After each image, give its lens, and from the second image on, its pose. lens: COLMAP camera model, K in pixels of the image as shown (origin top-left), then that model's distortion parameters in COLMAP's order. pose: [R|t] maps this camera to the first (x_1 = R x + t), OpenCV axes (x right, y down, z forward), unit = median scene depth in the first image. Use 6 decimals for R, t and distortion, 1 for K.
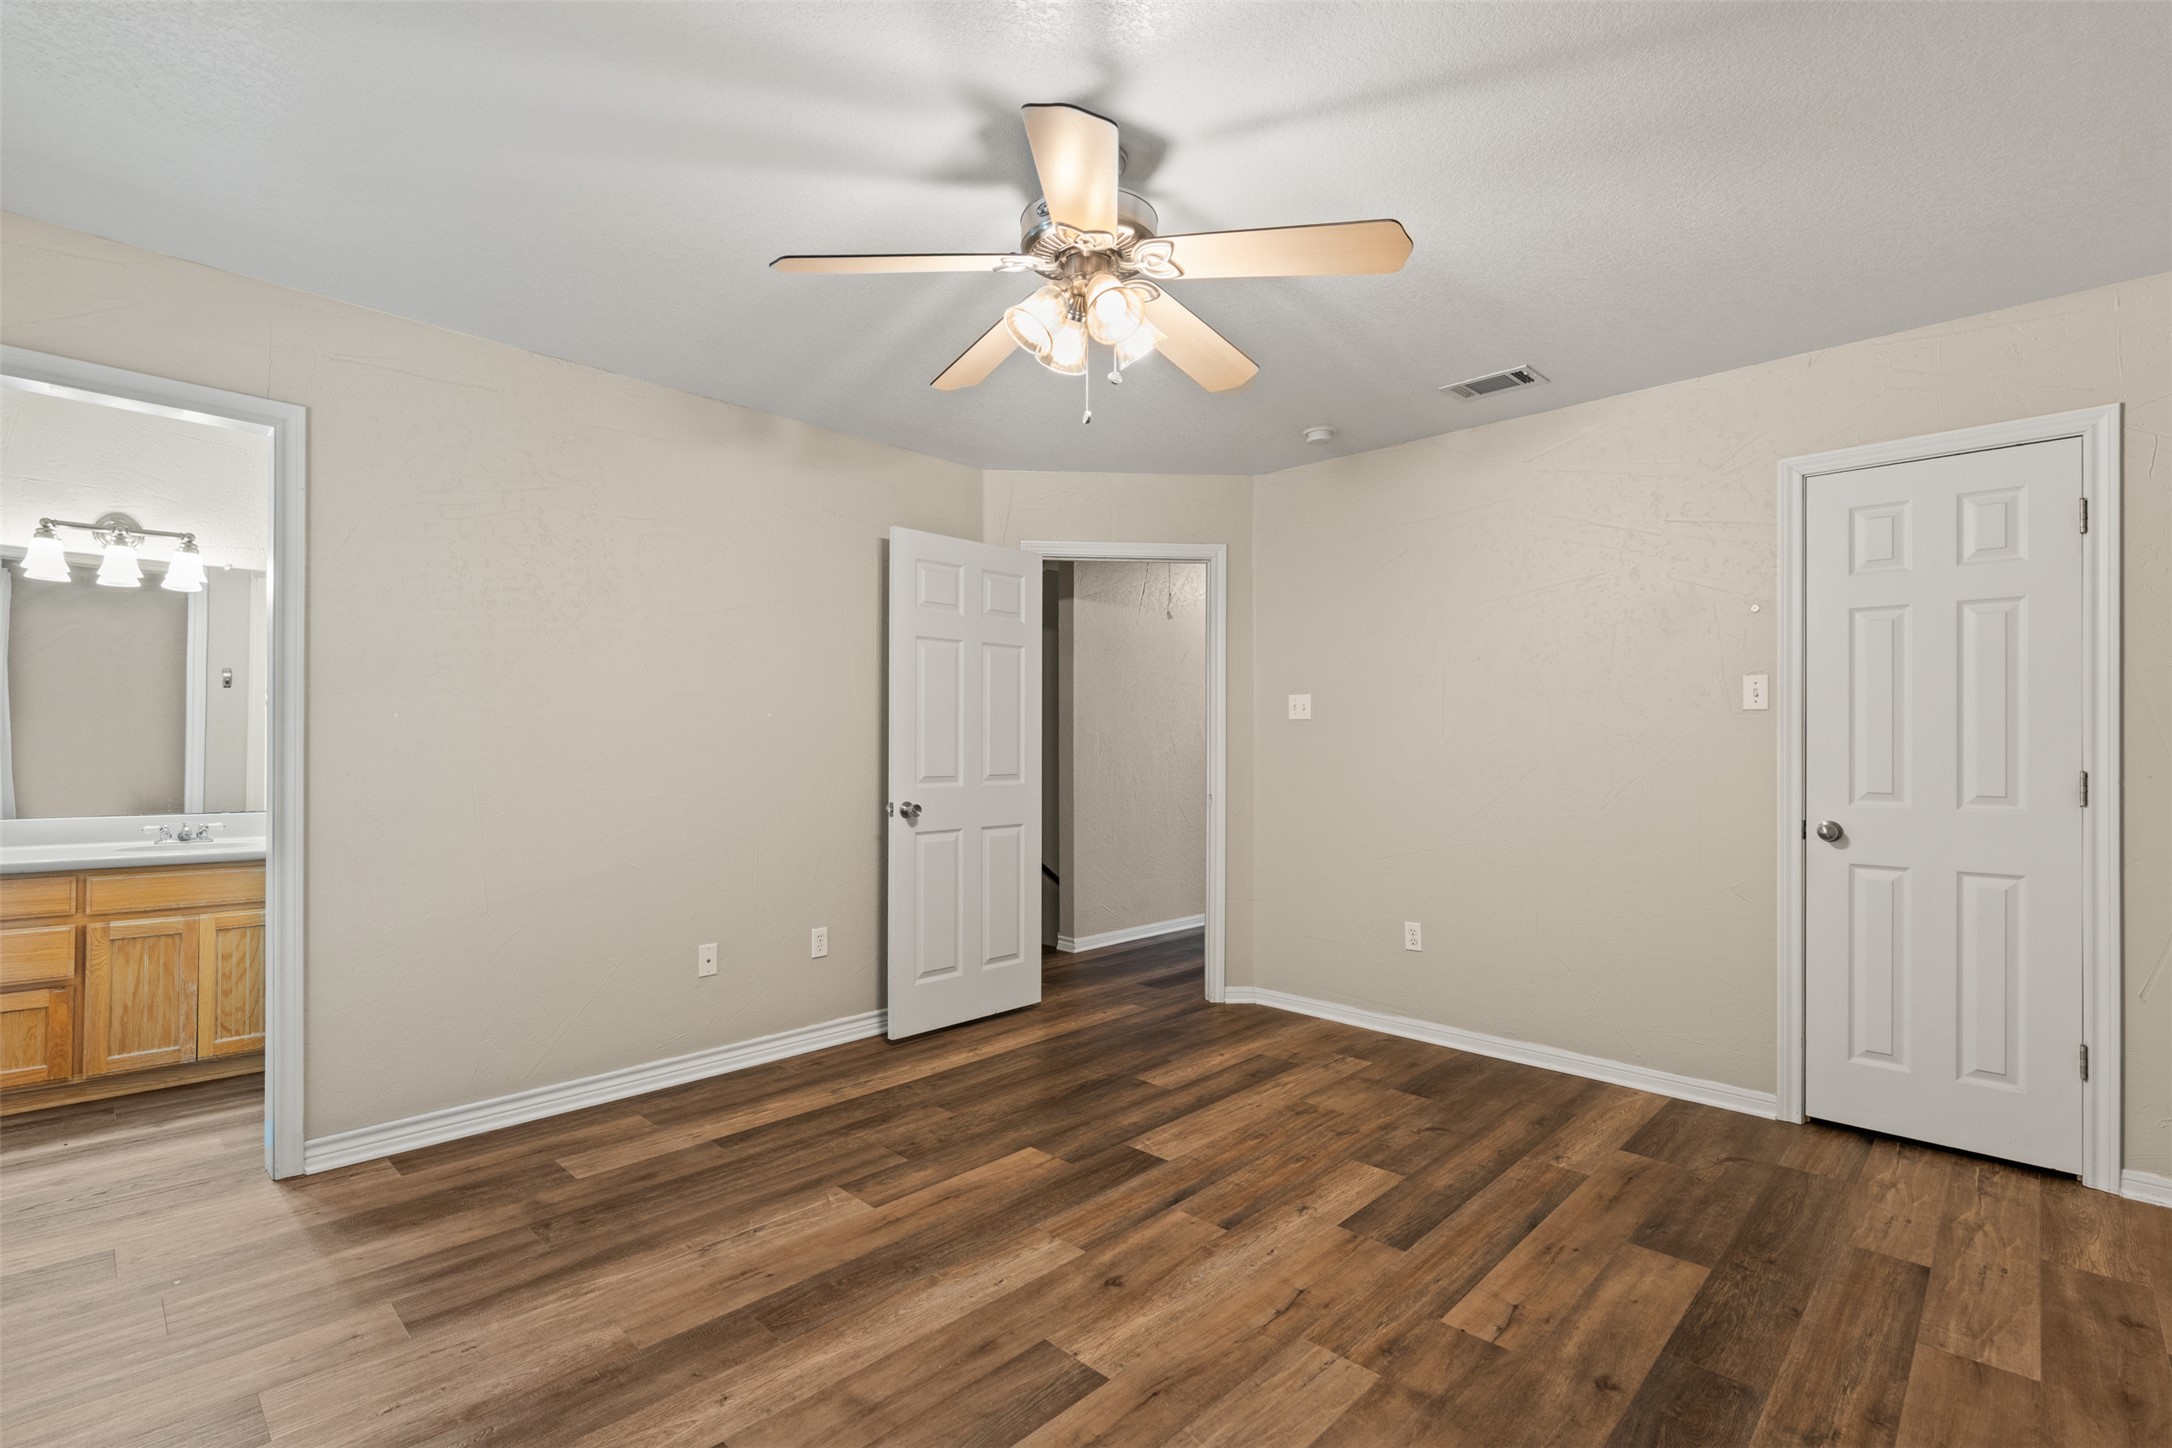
lens RADIAL K [[972.1, 0, 1075.1], [0, 972.1, 721.4], [0, 0, 1]] dist [-0.016114, -0.002380]
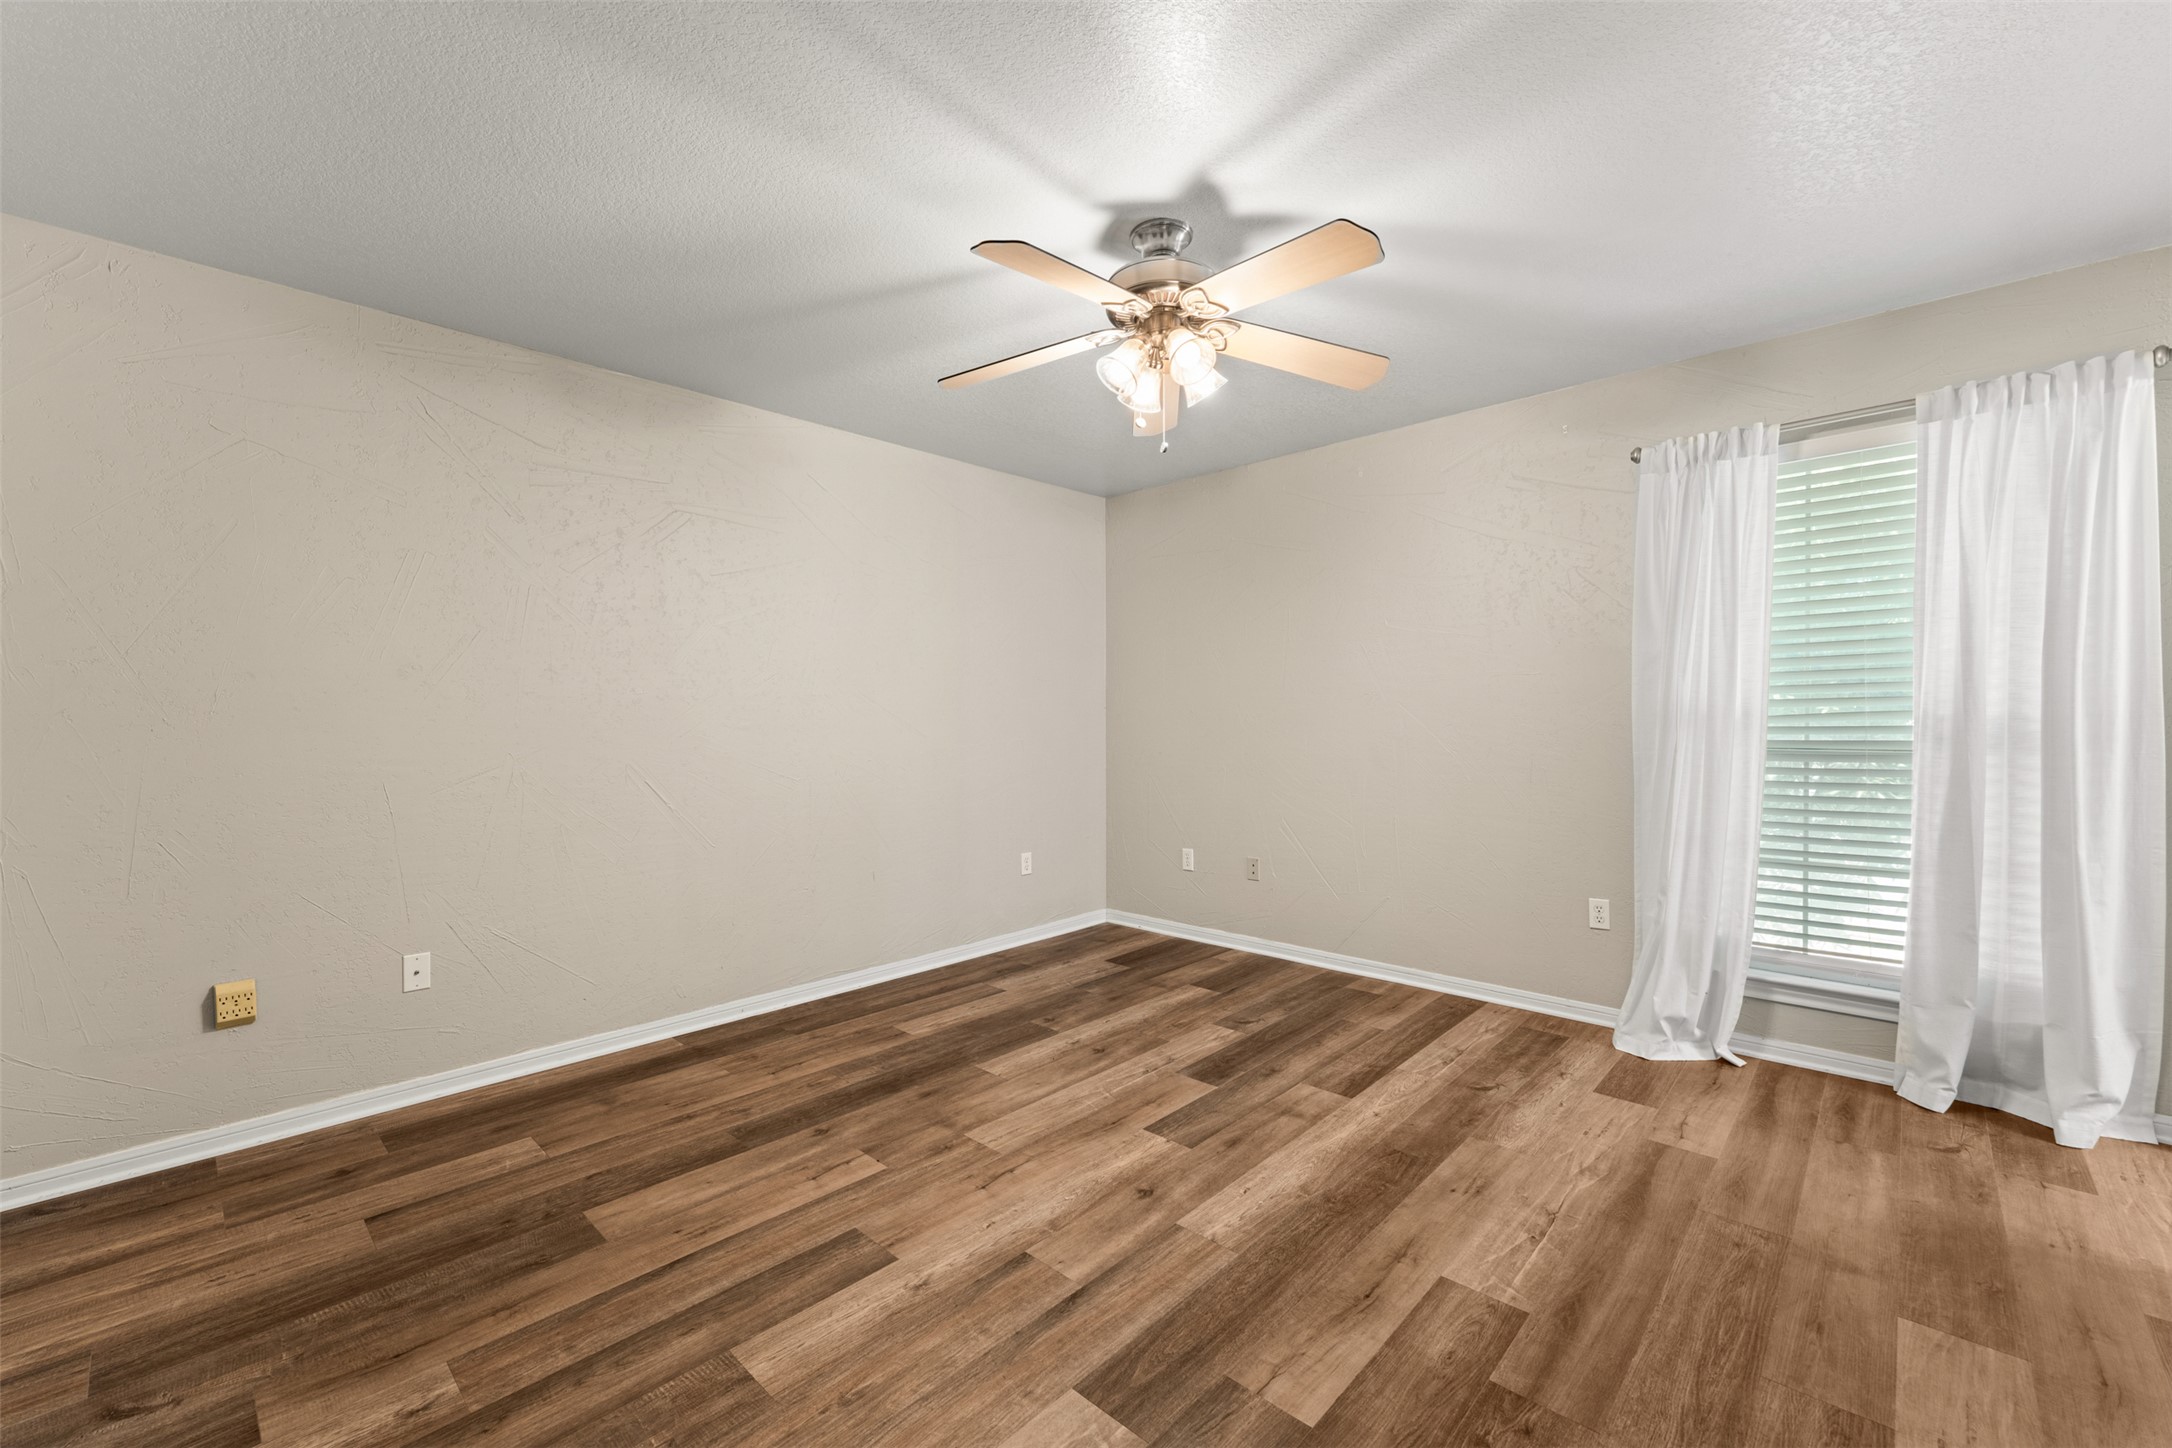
lens RADIAL K [[868.5, 0, 1084.8], [0, 868.5, 732.4], [0, 0, 1]] dist [0.000524, -0.000284]
pose [[-0.999896, 0.001884, -0.014273, 0.117843], [0.001986, 0.999973, -0.007132, 0.047315], [0.014260, -0.007160, -0.999873, 1.913418]]
